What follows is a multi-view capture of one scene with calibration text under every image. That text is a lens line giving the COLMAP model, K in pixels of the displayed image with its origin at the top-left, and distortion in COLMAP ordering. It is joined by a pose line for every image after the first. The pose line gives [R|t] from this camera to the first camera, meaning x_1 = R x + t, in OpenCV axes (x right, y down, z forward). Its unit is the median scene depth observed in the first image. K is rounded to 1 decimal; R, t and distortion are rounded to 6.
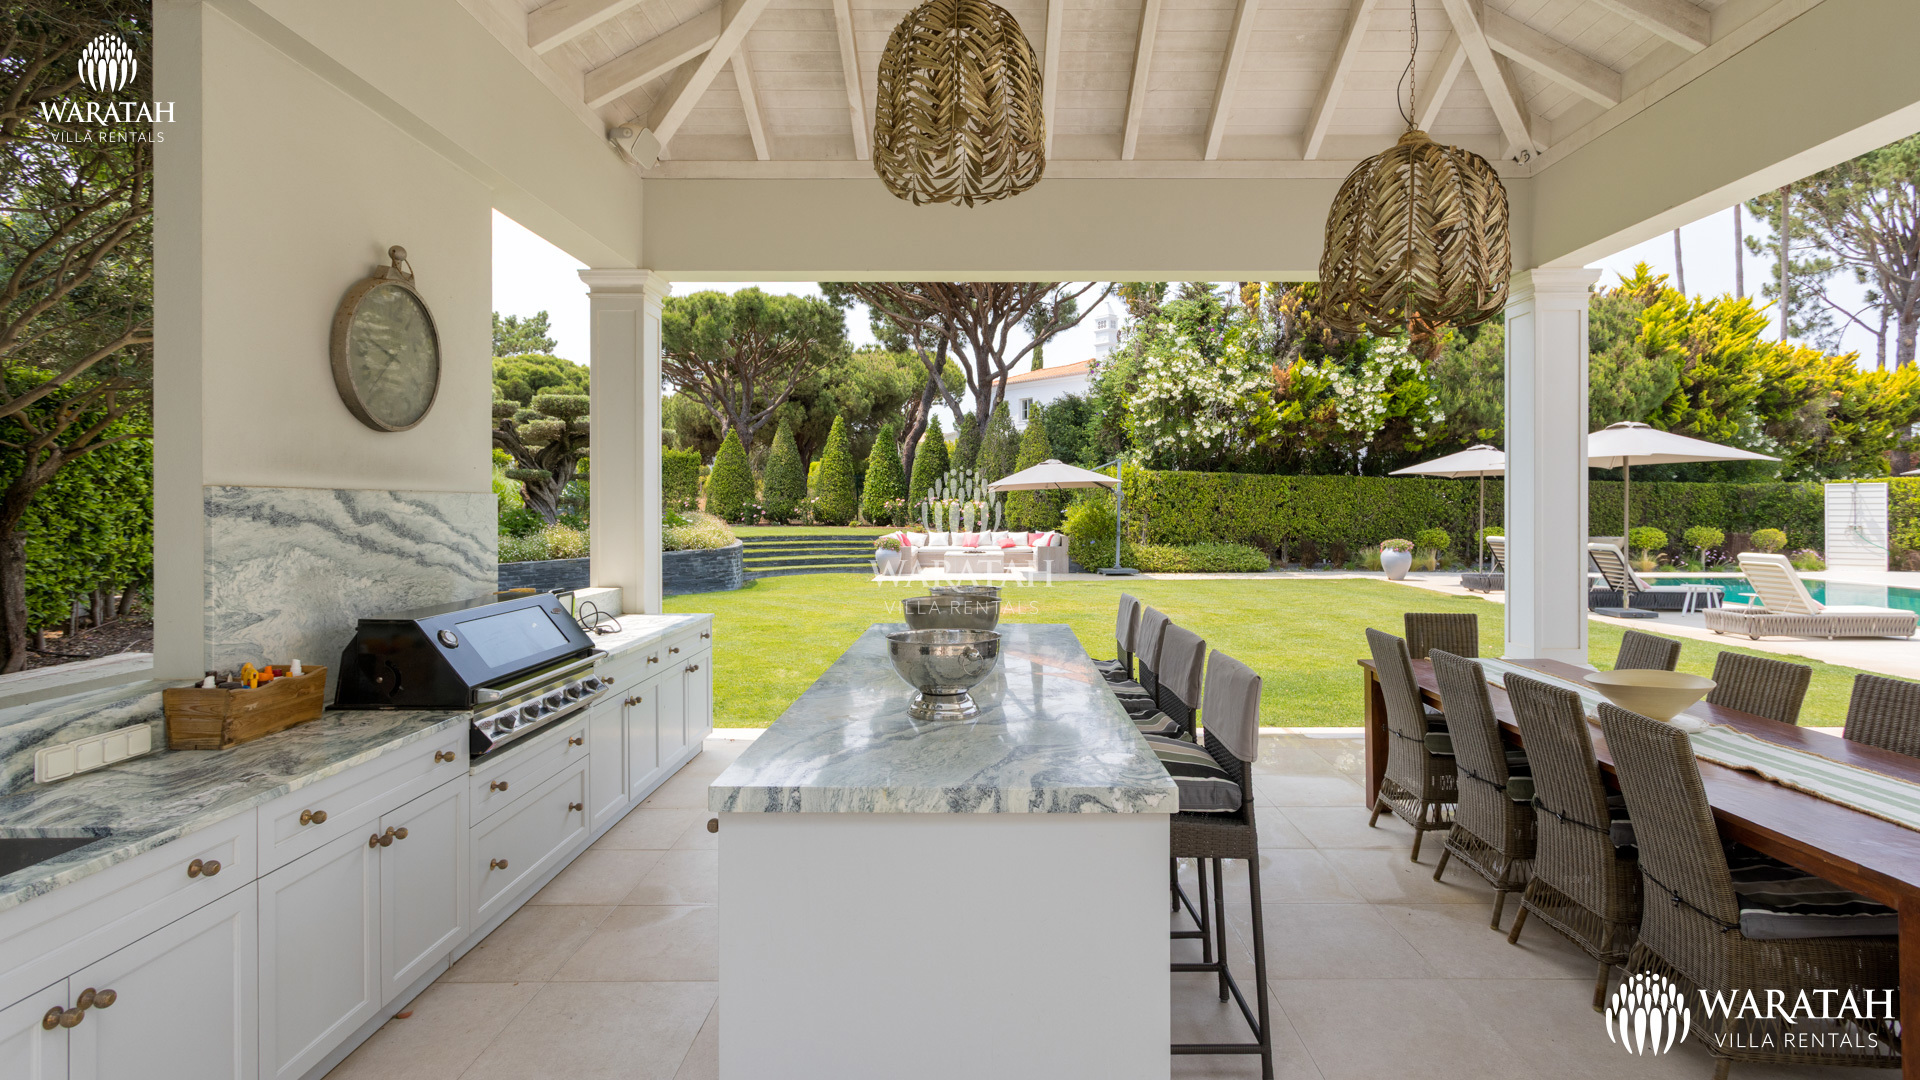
lens RADIAL K [[932.4, 0, 967.6], [0, 932.4, 509.7], [0, 0, 1]] dist [-0.002313, -0.000156]
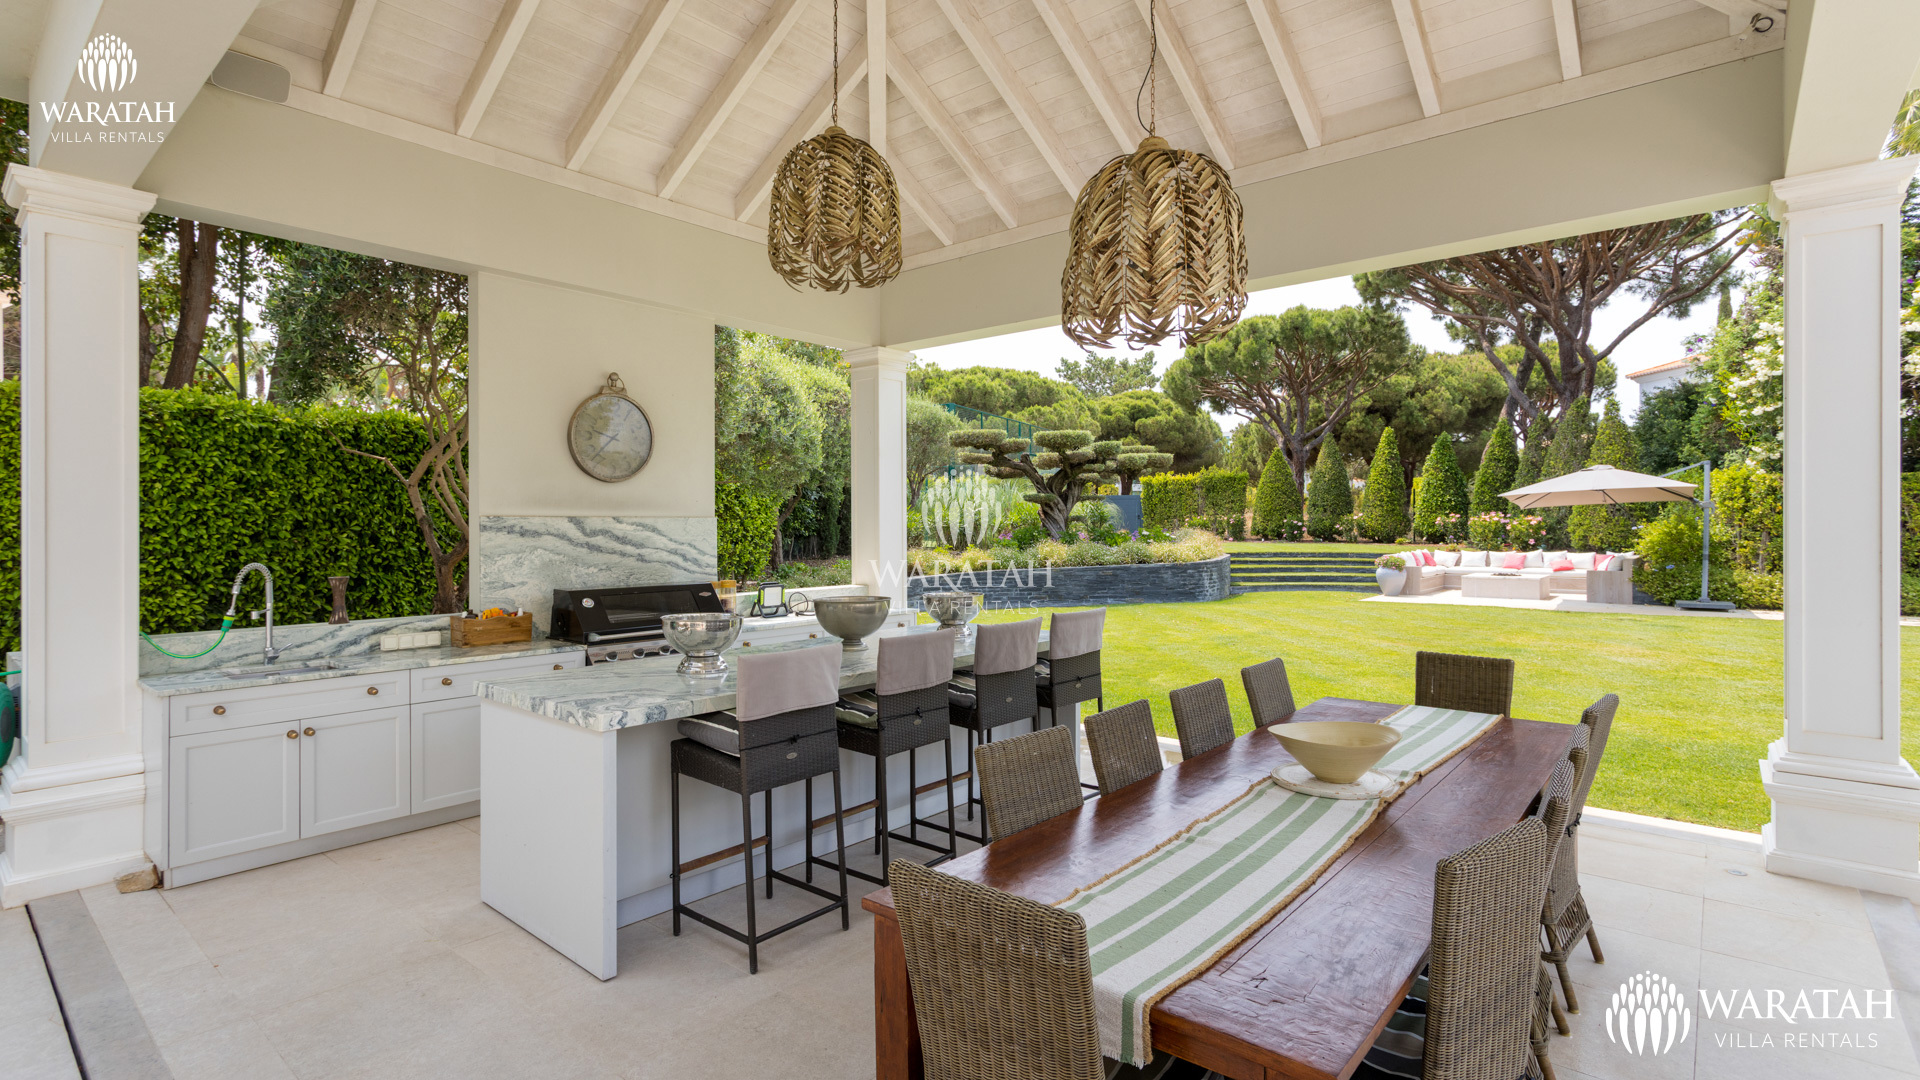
lens RADIAL K [[897.2, 0, 960.0], [0, 897.2, 540.0], [0, 0, 1]] dist [-0.001954, 0.000145]
pose [[0.763919, 0.008821, -0.645252, 0.168469], [0.001243, 0.999885, 0.015141, -0.000424], [0.645311, -0.012369, 0.763820, 0.028976]]
